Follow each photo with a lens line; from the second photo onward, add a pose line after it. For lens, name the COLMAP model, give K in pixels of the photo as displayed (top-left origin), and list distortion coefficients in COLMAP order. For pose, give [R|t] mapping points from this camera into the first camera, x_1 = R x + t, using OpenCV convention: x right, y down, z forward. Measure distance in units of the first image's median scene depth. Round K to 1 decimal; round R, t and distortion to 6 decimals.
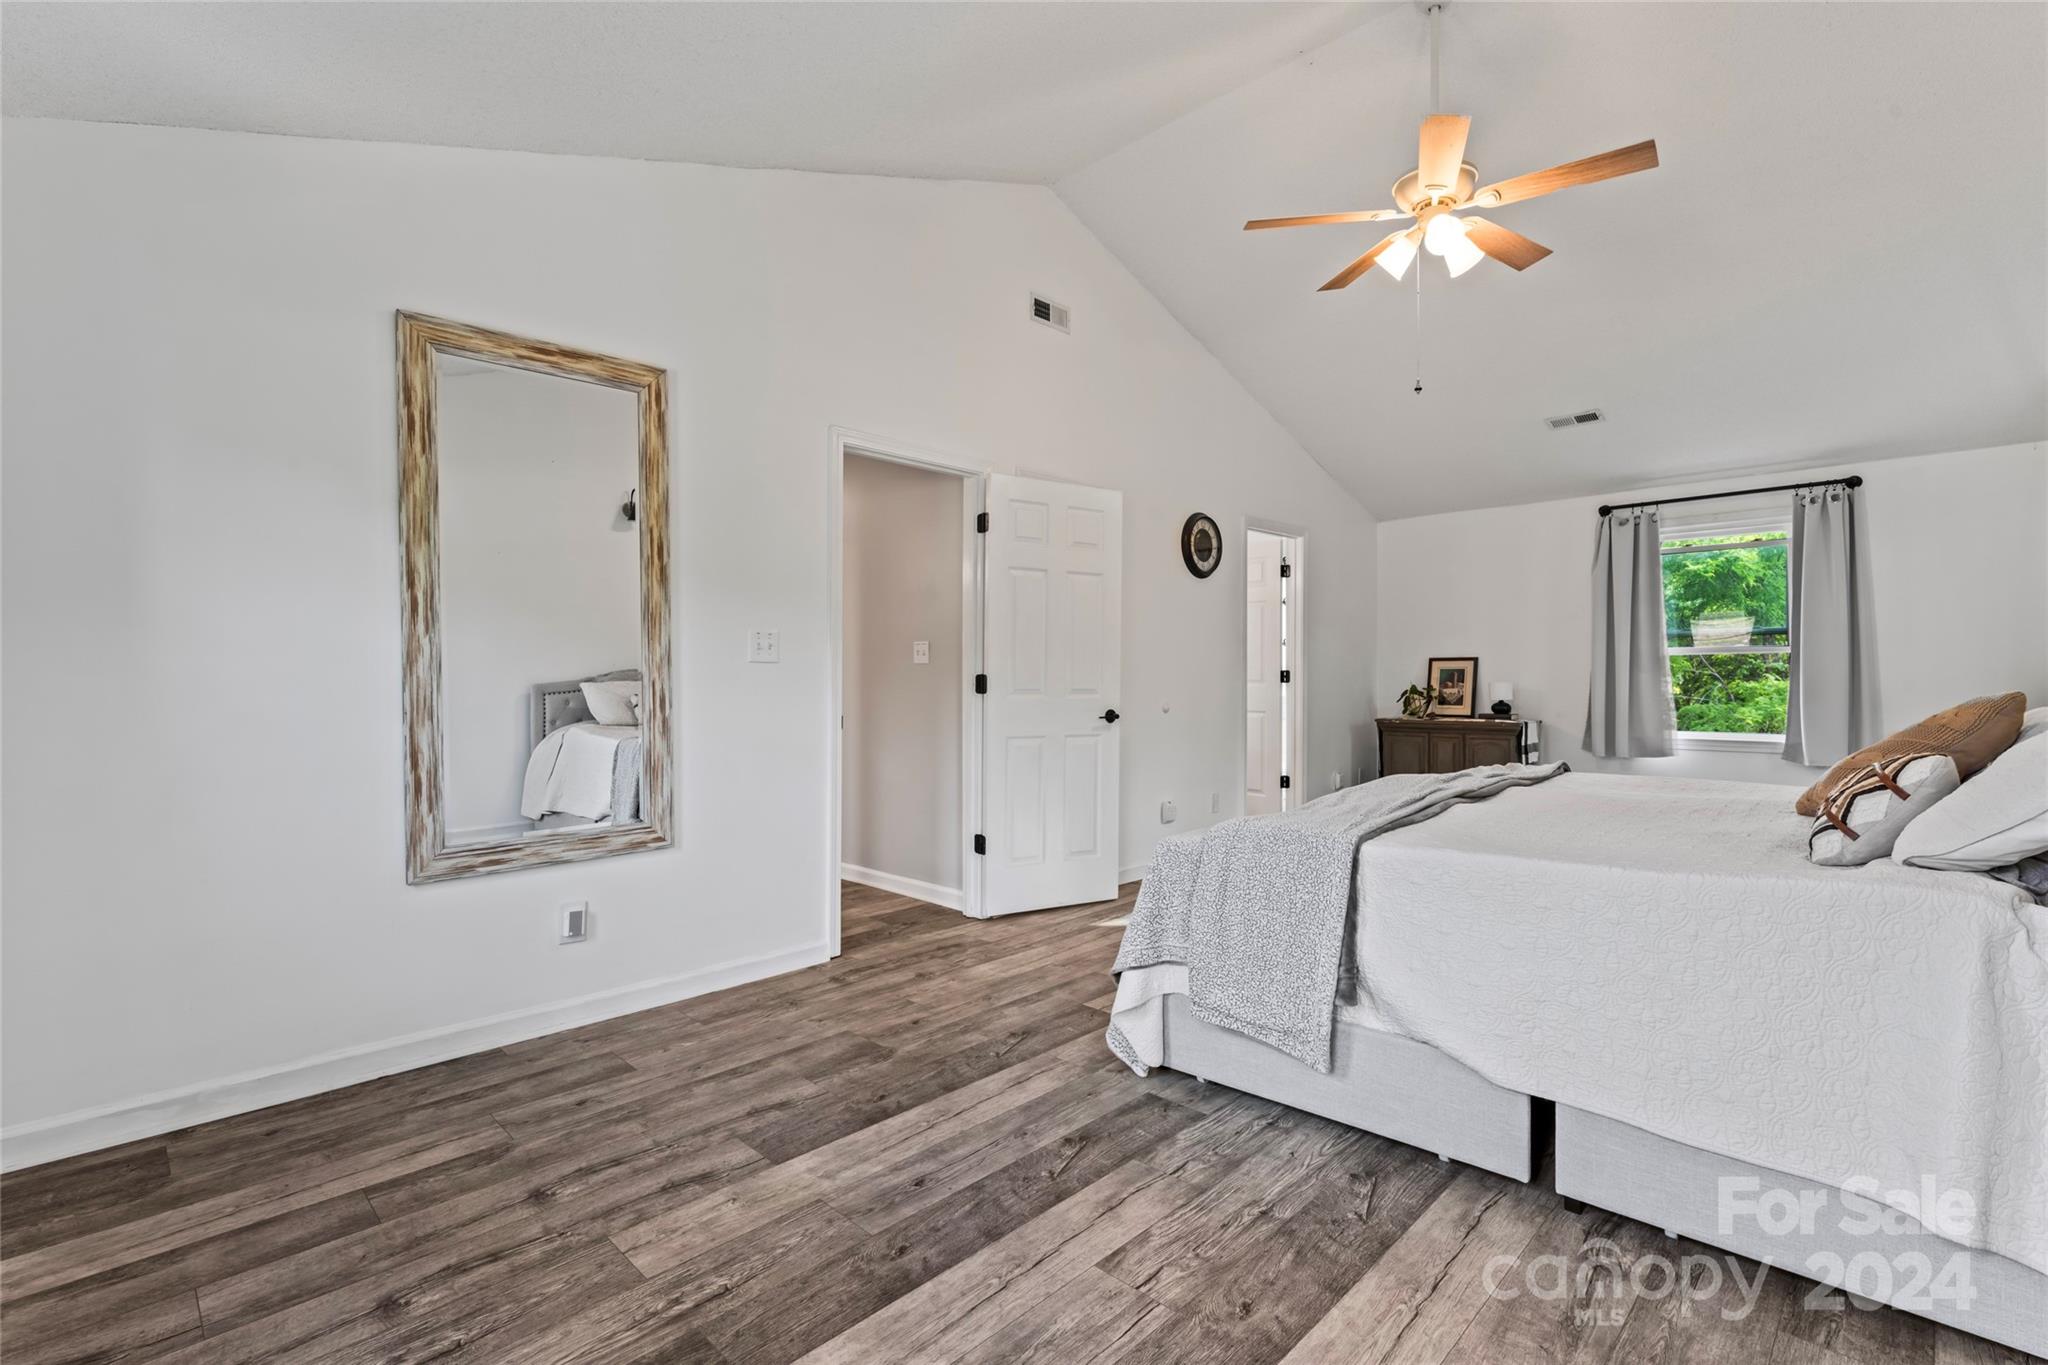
lens RADIAL K [[939.6, 0, 1024.0], [0, 939.6, 682.5], [0, 0, 1]] dist [-0.001208, -0.000092]
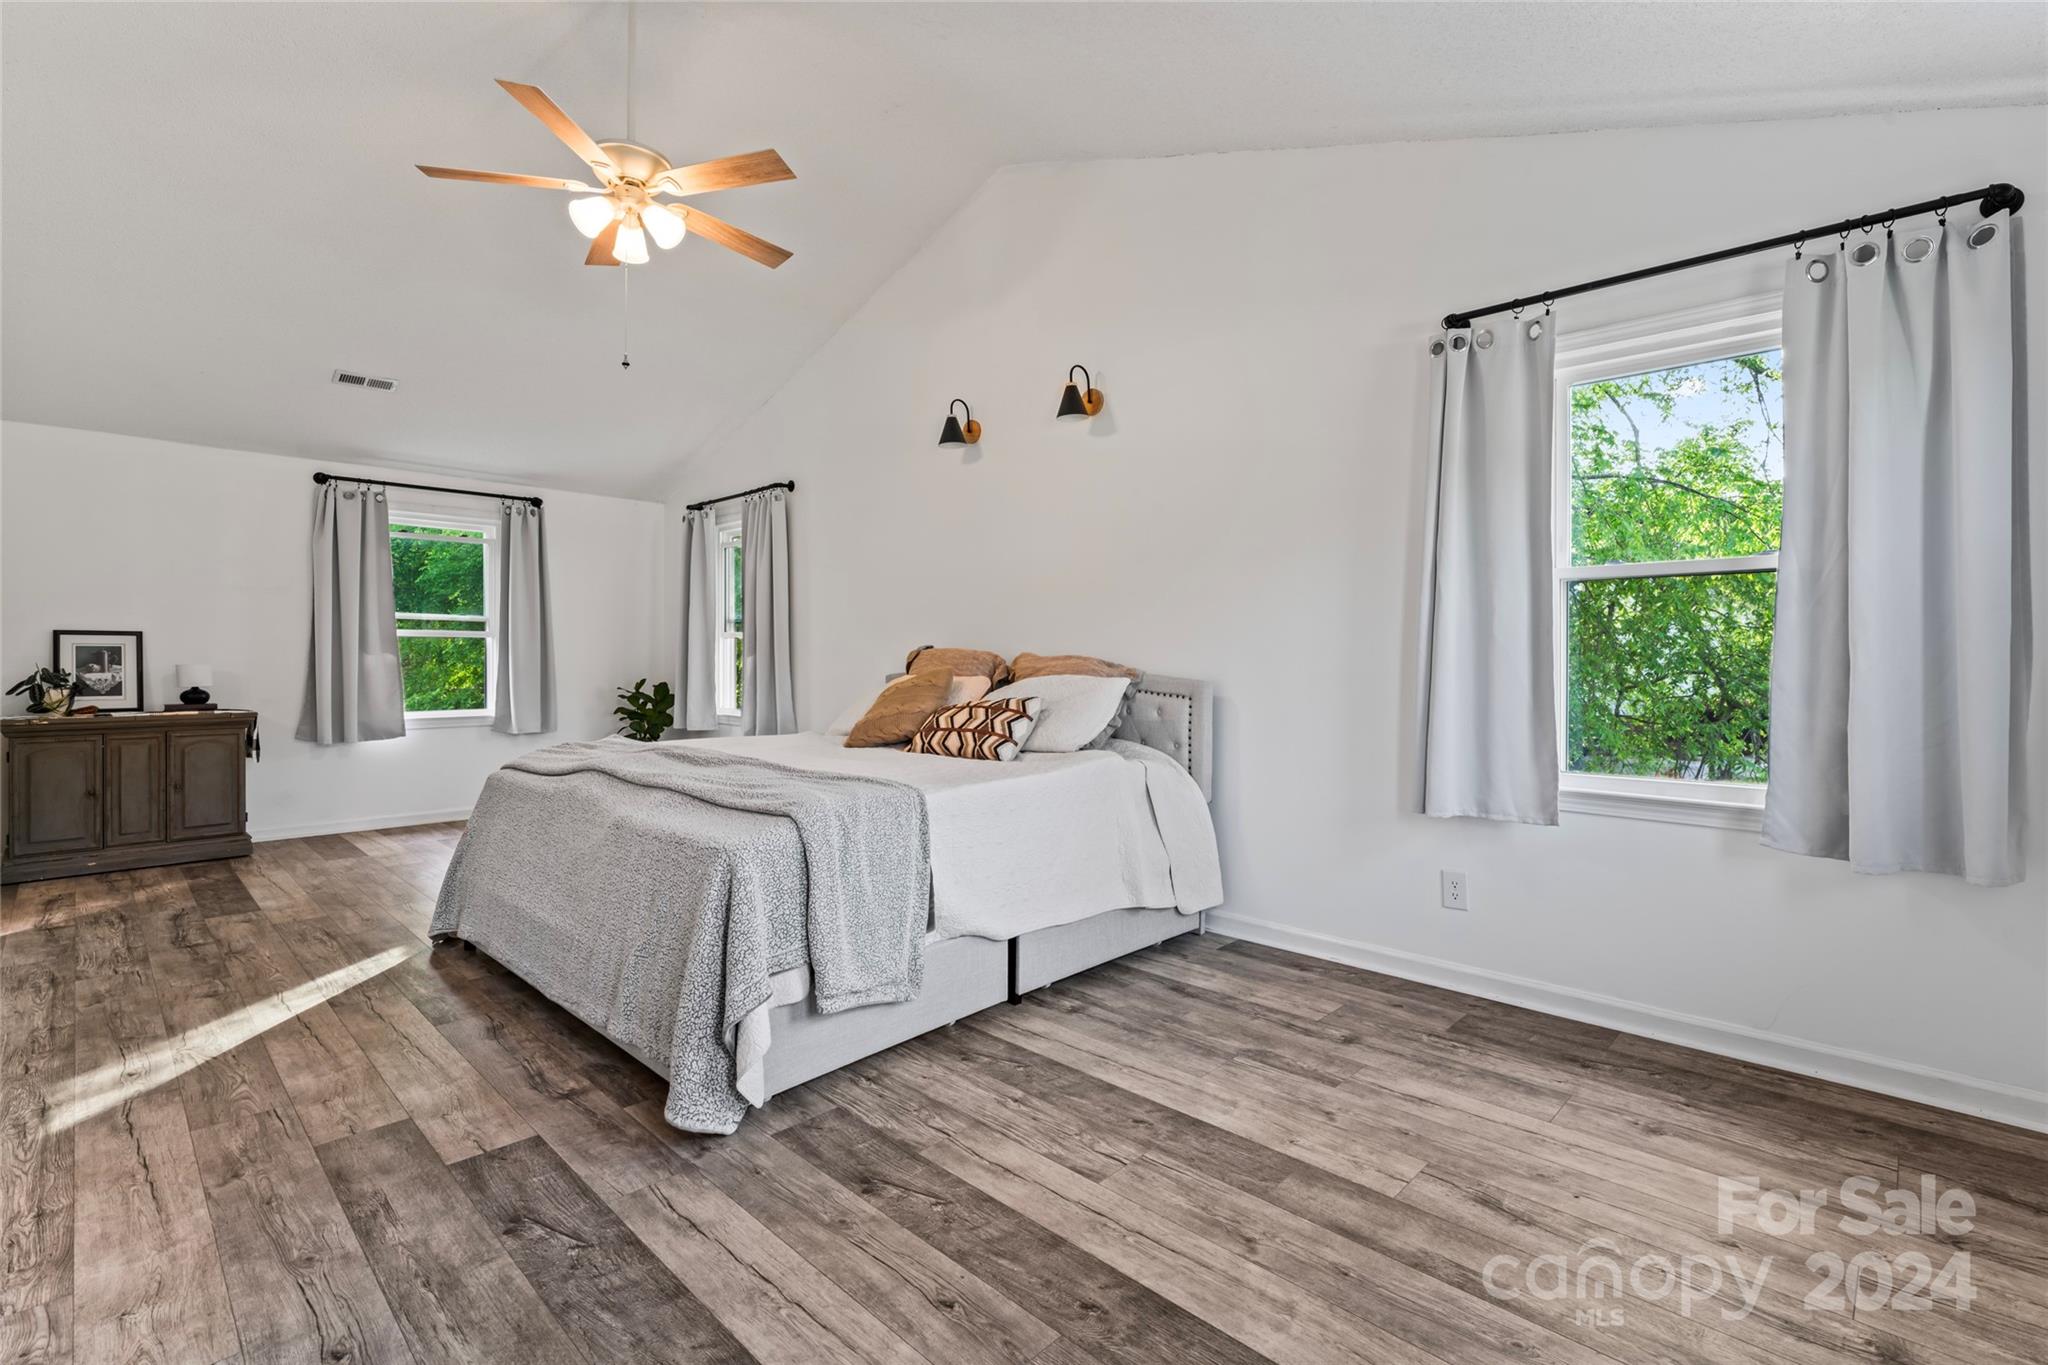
lens RADIAL K [[927.5, 0, 1020.3], [0, 927.5, 661.1], [0, 0, 1]] dist [-0.002039, -0.000384]
pose [[-0.009137, 0.001970, 0.999956, -0.681528], [0.003662, 0.999991, -0.001937, 0.002893], [-0.999952, 0.003644, -0.009144, 0.732975]]
